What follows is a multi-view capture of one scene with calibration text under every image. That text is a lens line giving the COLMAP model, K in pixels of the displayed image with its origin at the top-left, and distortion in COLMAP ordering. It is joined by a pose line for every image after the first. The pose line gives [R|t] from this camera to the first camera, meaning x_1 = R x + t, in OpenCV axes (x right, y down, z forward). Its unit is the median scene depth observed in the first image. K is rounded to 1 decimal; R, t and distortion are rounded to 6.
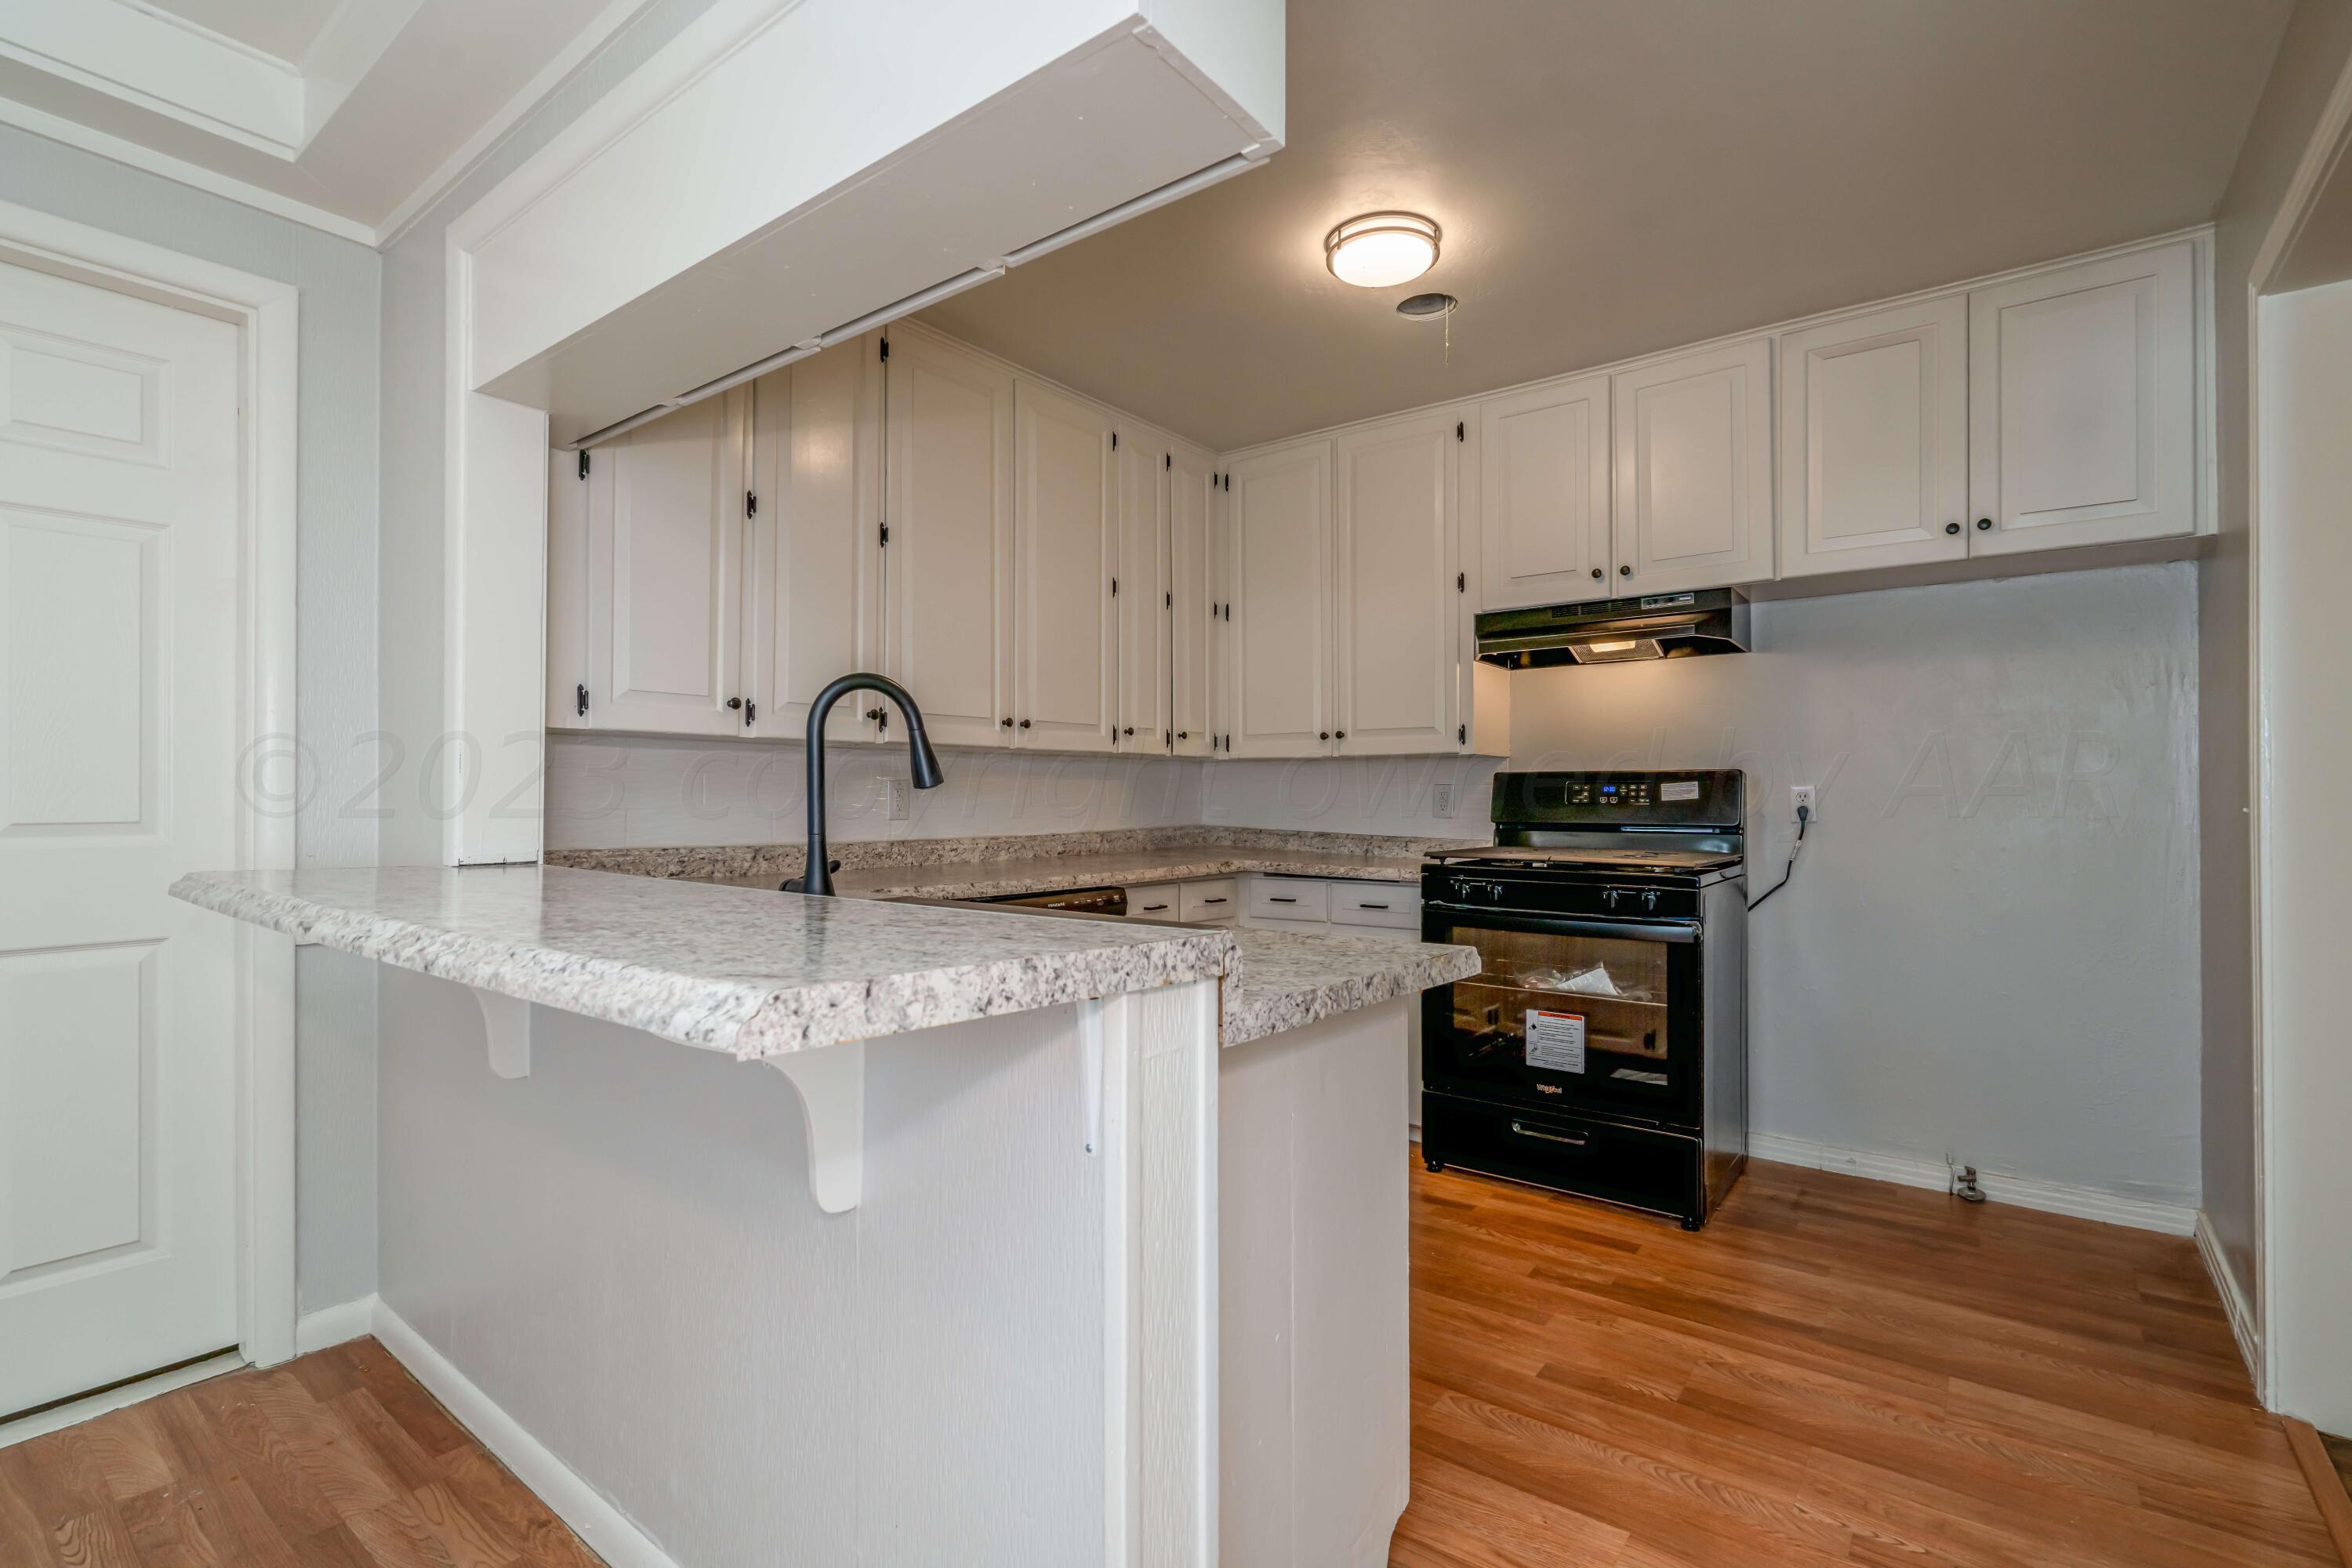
lens RADIAL K [[1076.5, 0, 1193.1], [0, 1076.5, 781.8], [0, 0, 1]] dist [0.001122, -0.000152]
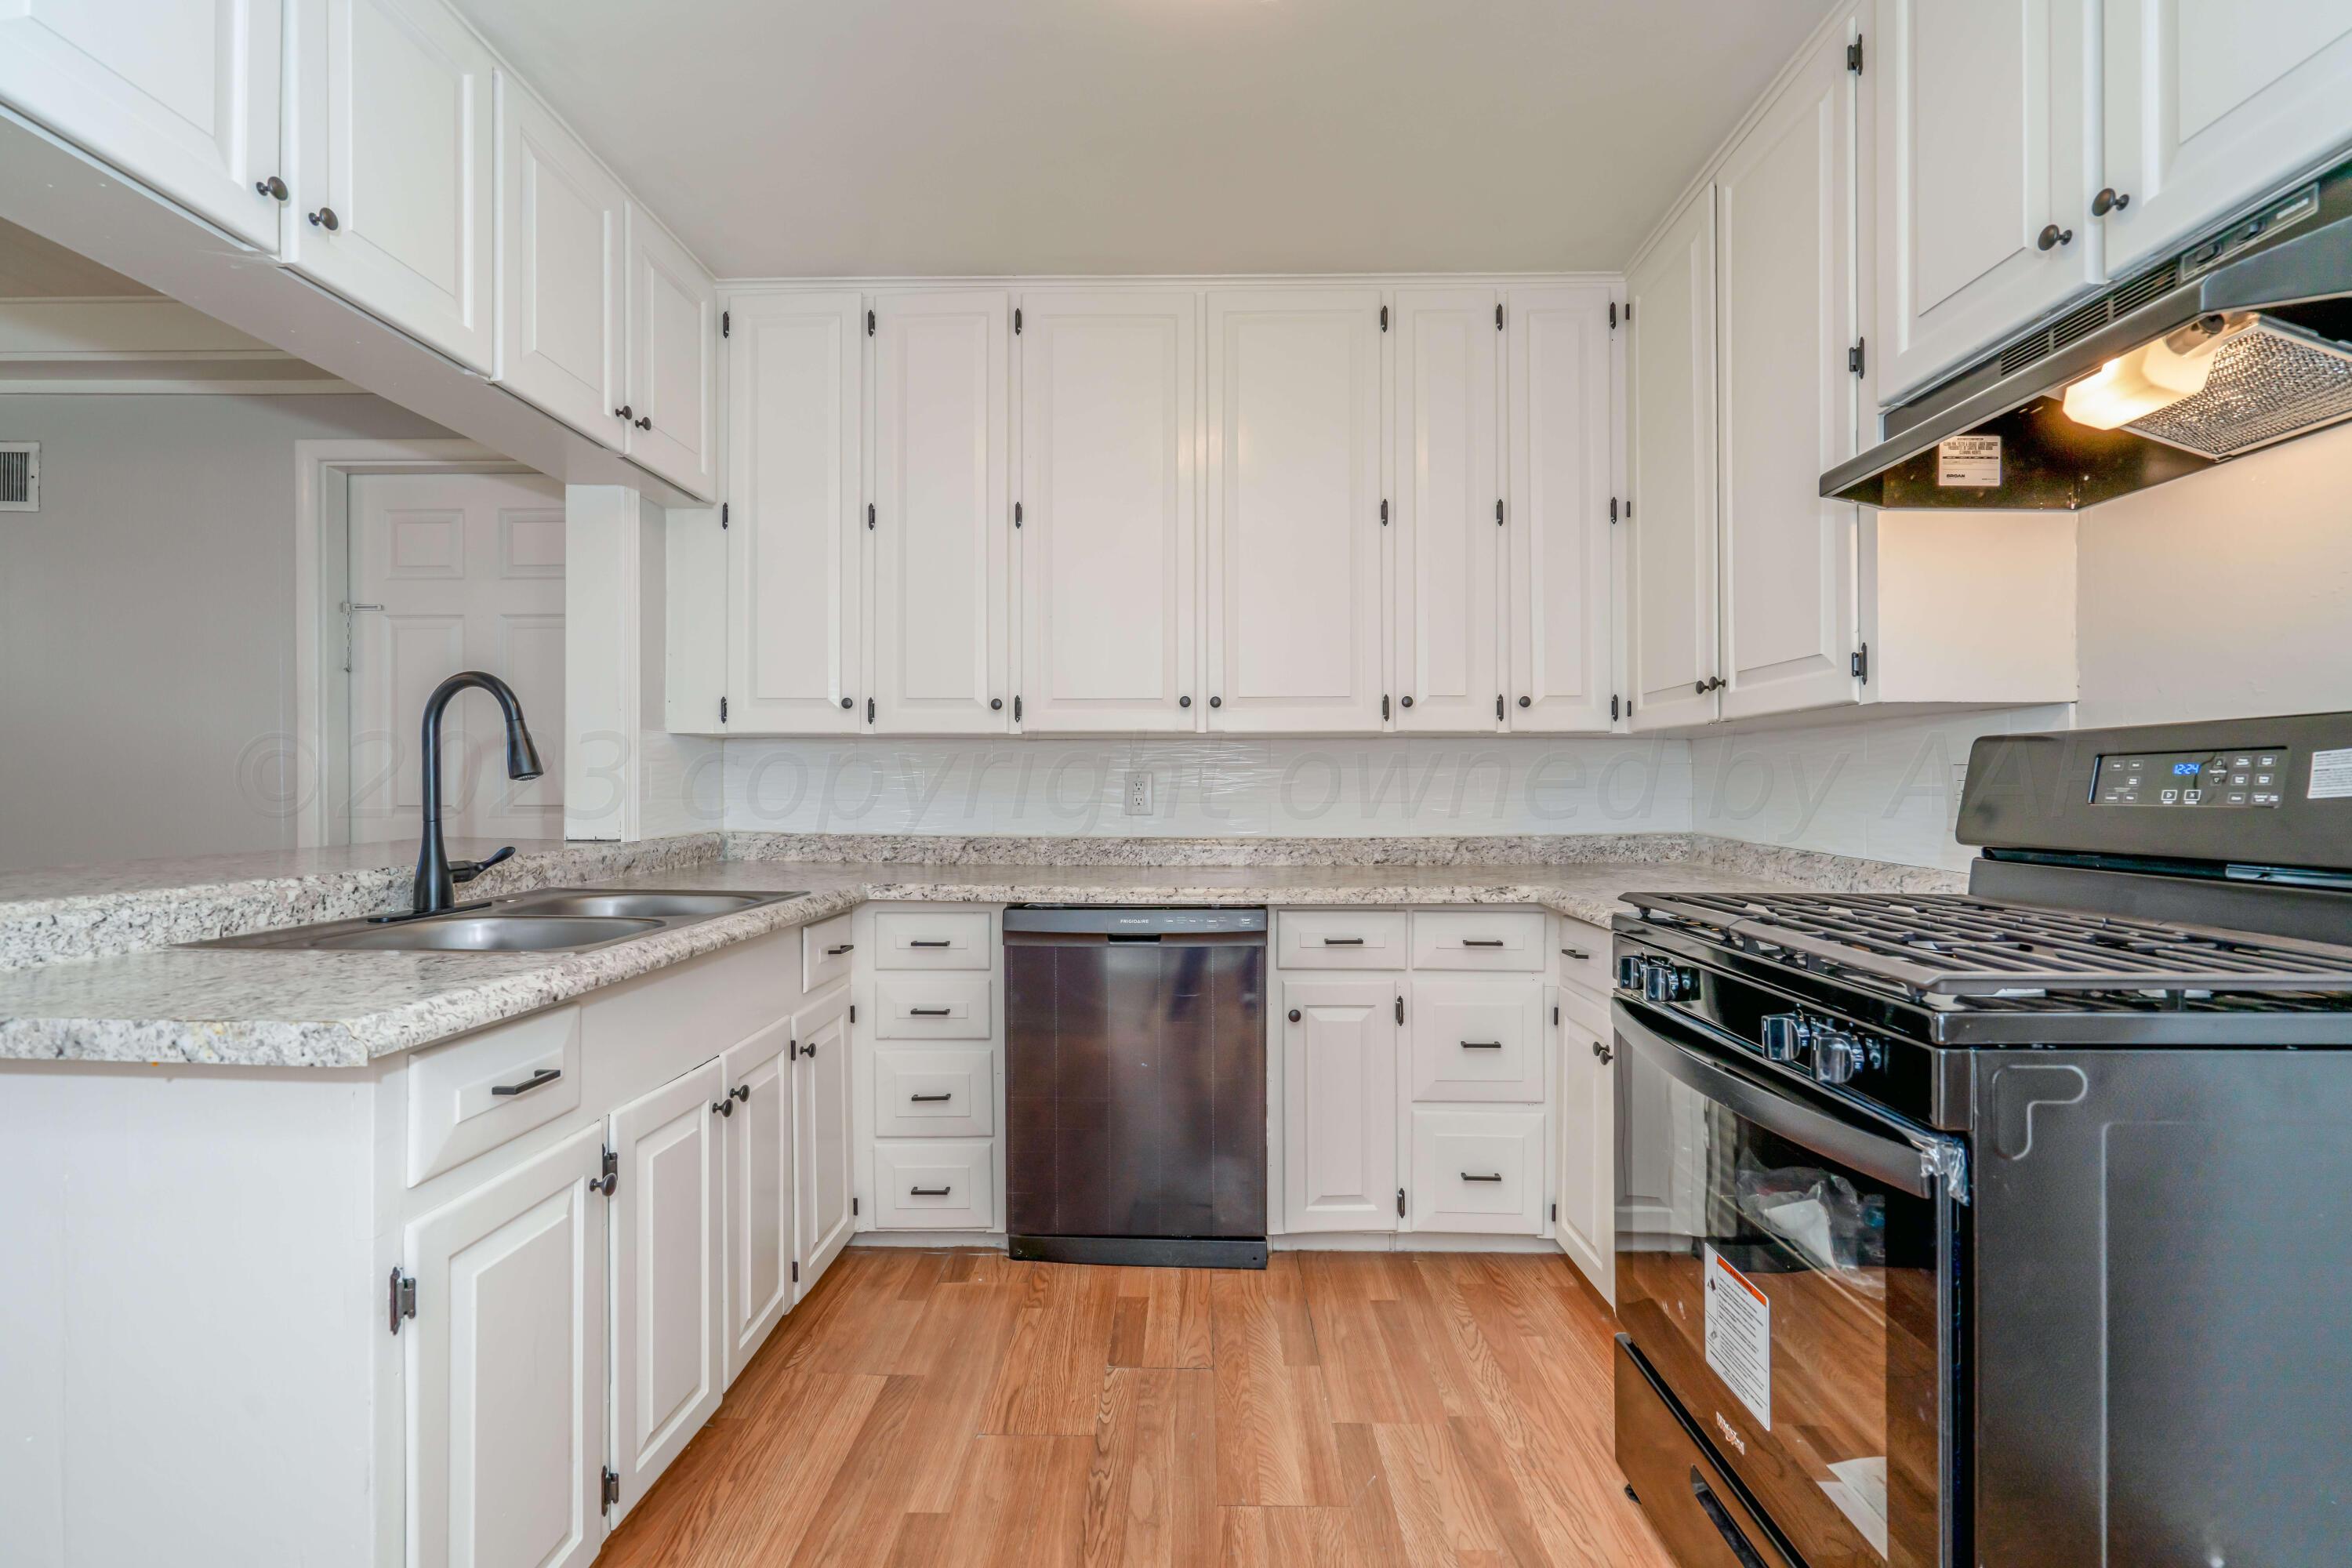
lens RADIAL K [[1073.5, 0, 1176.0], [0, 1073.5, 784.0], [0, 0, 1]] dist [0.000439, 0.000336]
pose [[0.597083, -0.005502, -0.802161, 0.500479], [0.010132, 0.999948, 0.000683, 0.008626], [0.802116, -0.008536, 0.597108, 0.492754]]
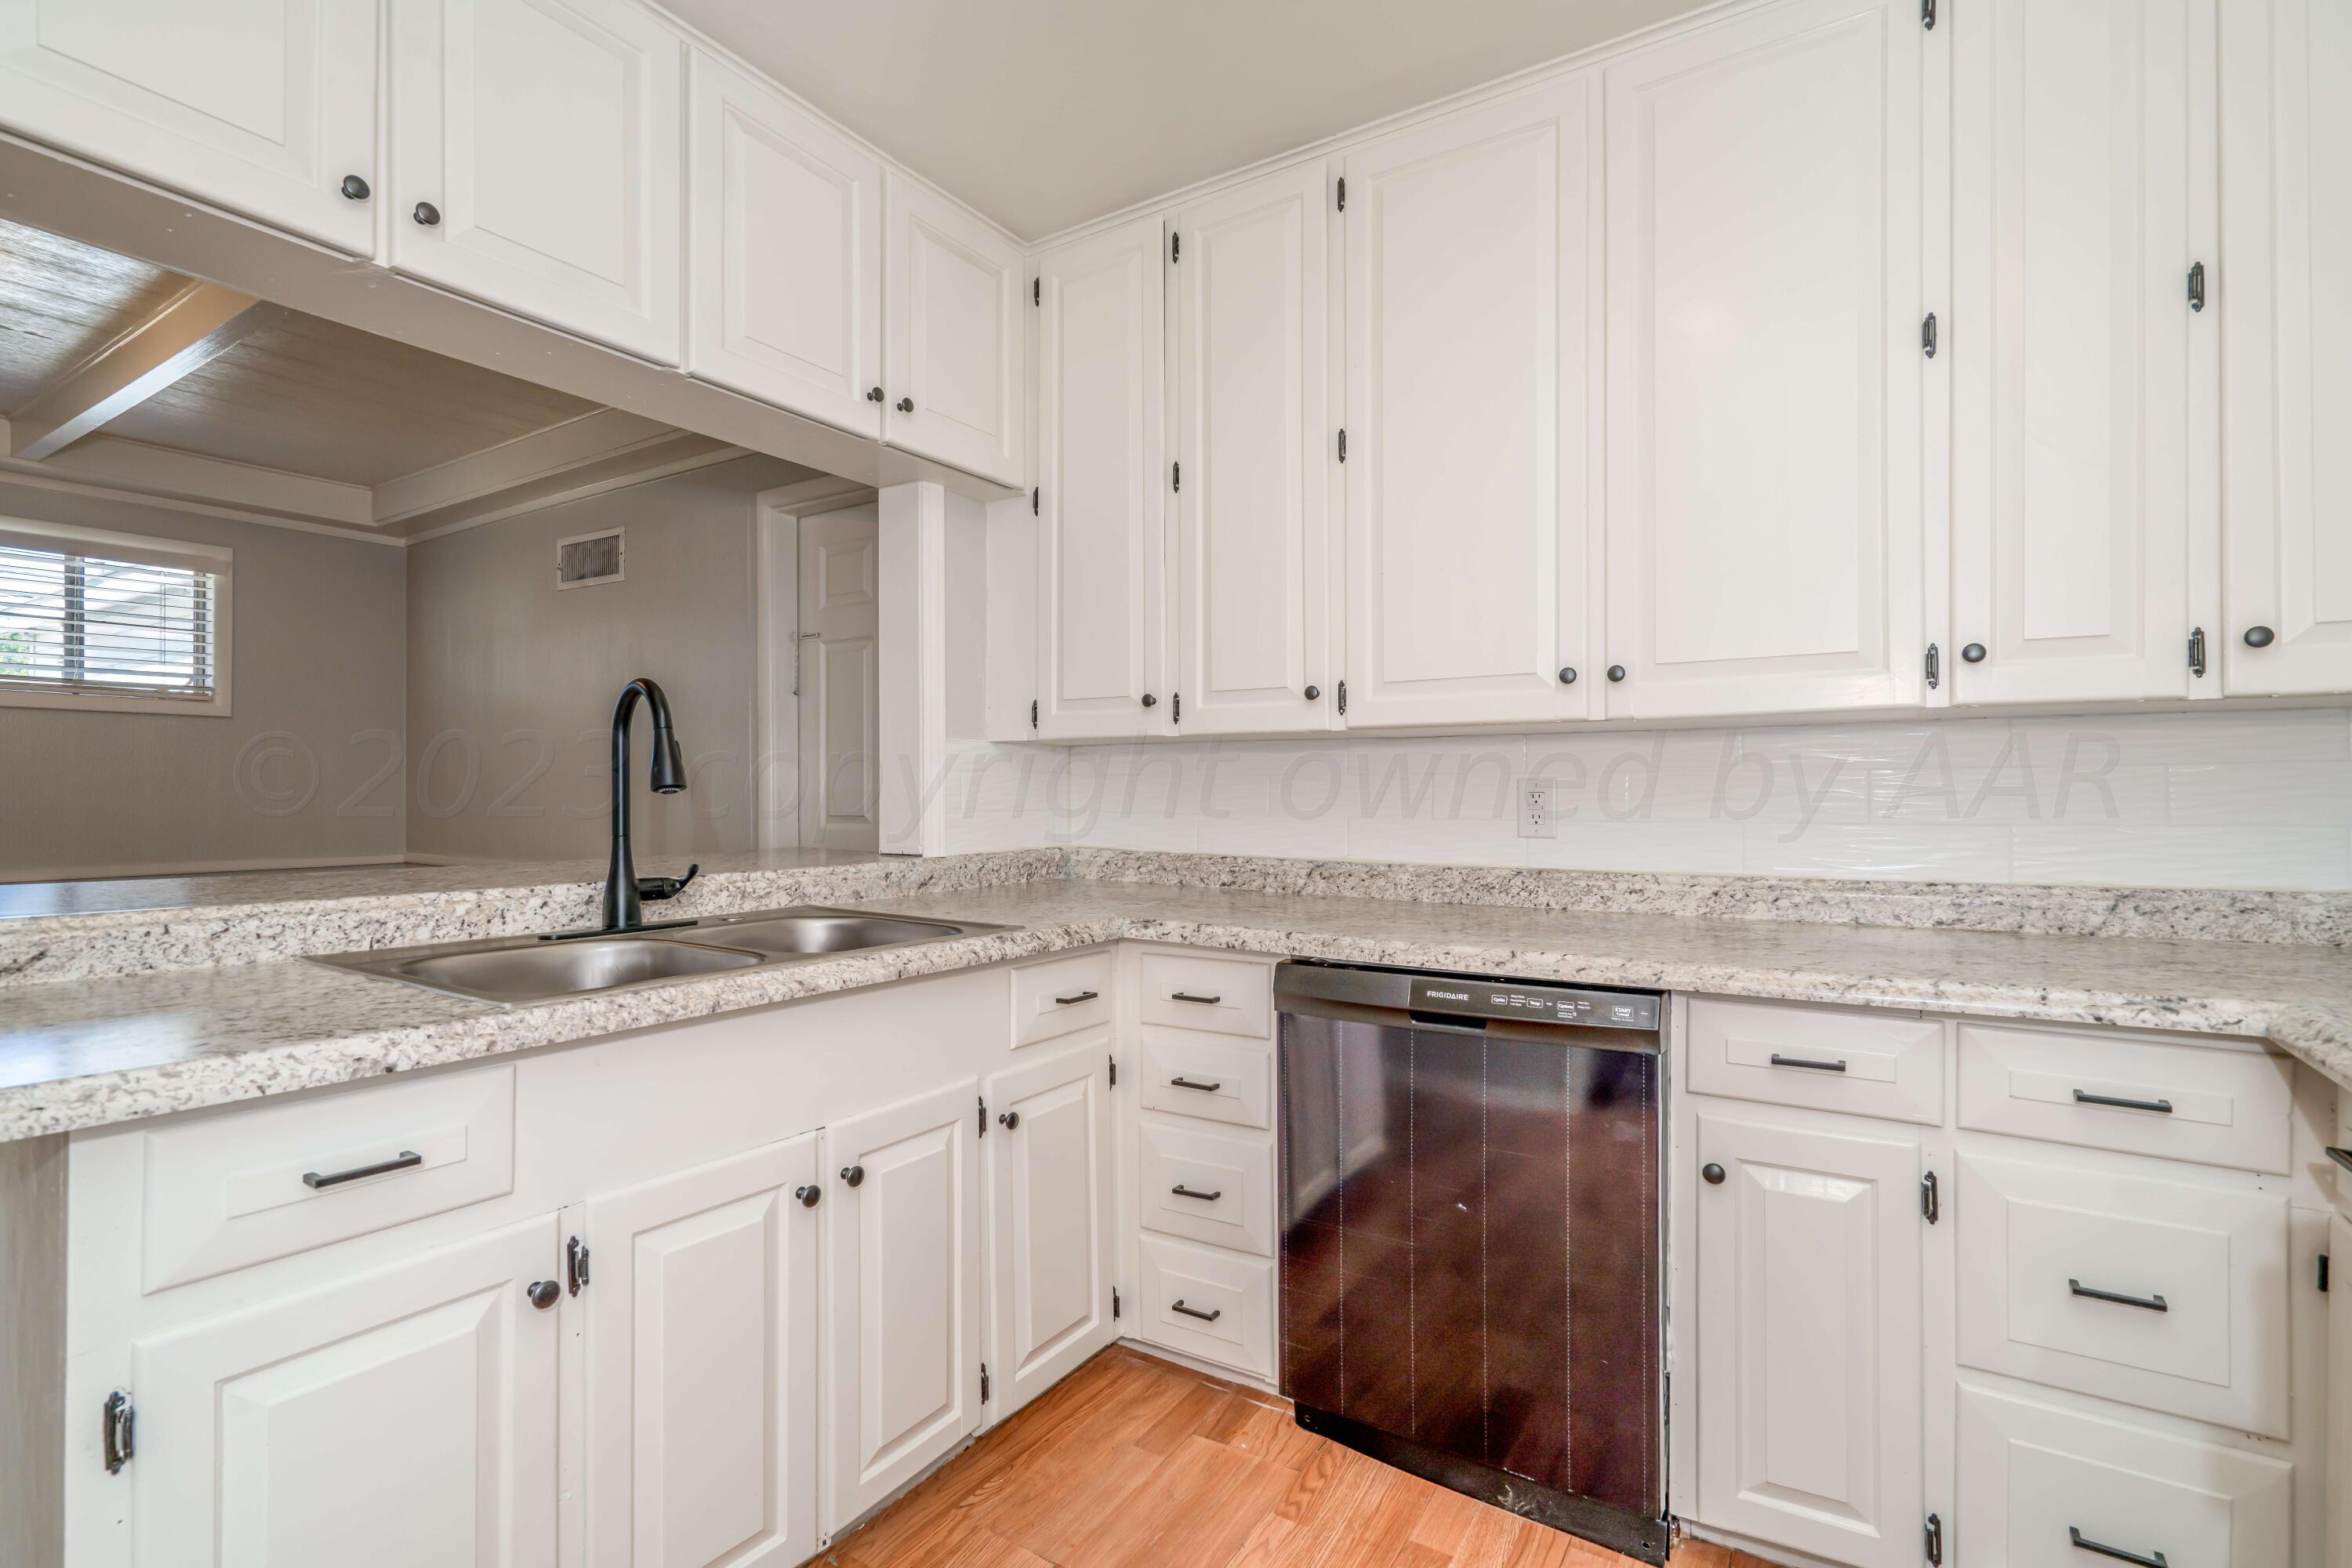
lens RADIAL K [[1069.8, 0, 1160.1], [0, 1069.8, 794.5], [0, 0, 1]] dist [-0.000754, 0.000255]
pose [[0.085056, -0.004965, -0.996364, 0.383779], [0.010841, 0.999933, -0.004058, 0.008678], [0.996317, -0.010456, 0.085105, 0.733017]]
